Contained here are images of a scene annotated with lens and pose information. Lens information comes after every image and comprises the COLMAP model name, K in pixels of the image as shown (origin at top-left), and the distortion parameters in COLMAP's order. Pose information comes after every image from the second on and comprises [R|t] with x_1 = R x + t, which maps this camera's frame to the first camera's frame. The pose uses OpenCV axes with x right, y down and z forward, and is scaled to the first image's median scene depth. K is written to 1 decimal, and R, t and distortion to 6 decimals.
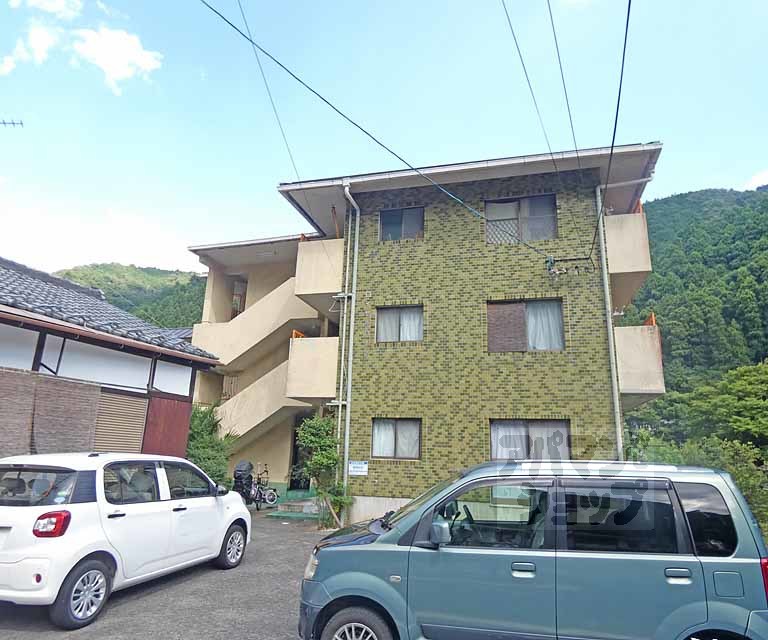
lens RADIAL K [[520.6, 0, 387.6], [0, 520.6, 332.0], [0, 0, 1]] dist [-0.011072, 0.000483]
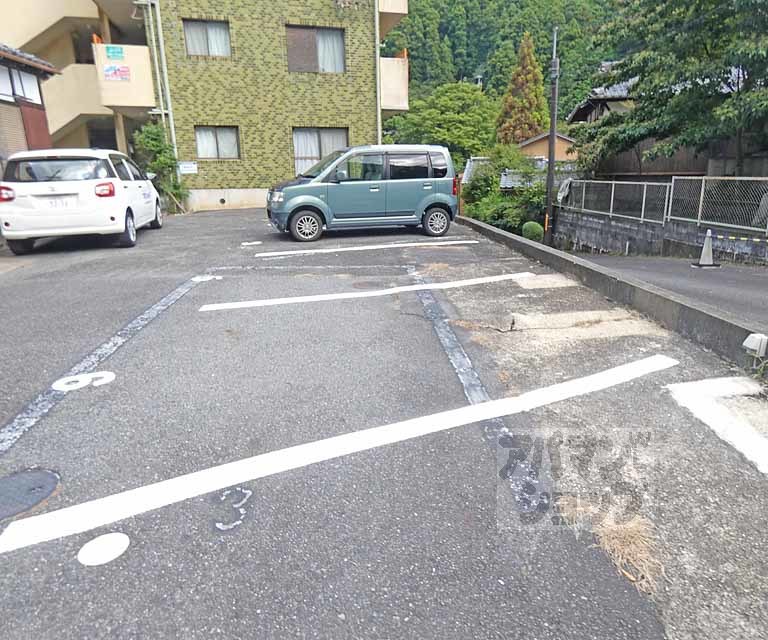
lens RADIAL K [[520.6, 0, 387.6], [0, 520.6, 332.0], [0, 0, 1]] dist [-0.011072, 0.000483]
pose [[0.876732, -0.169847, 0.449992, -0.268802], [-0.084079, 0.867049, 0.491077, -0.051311], [-0.473573, -0.468377, 0.745889, -0.354286]]
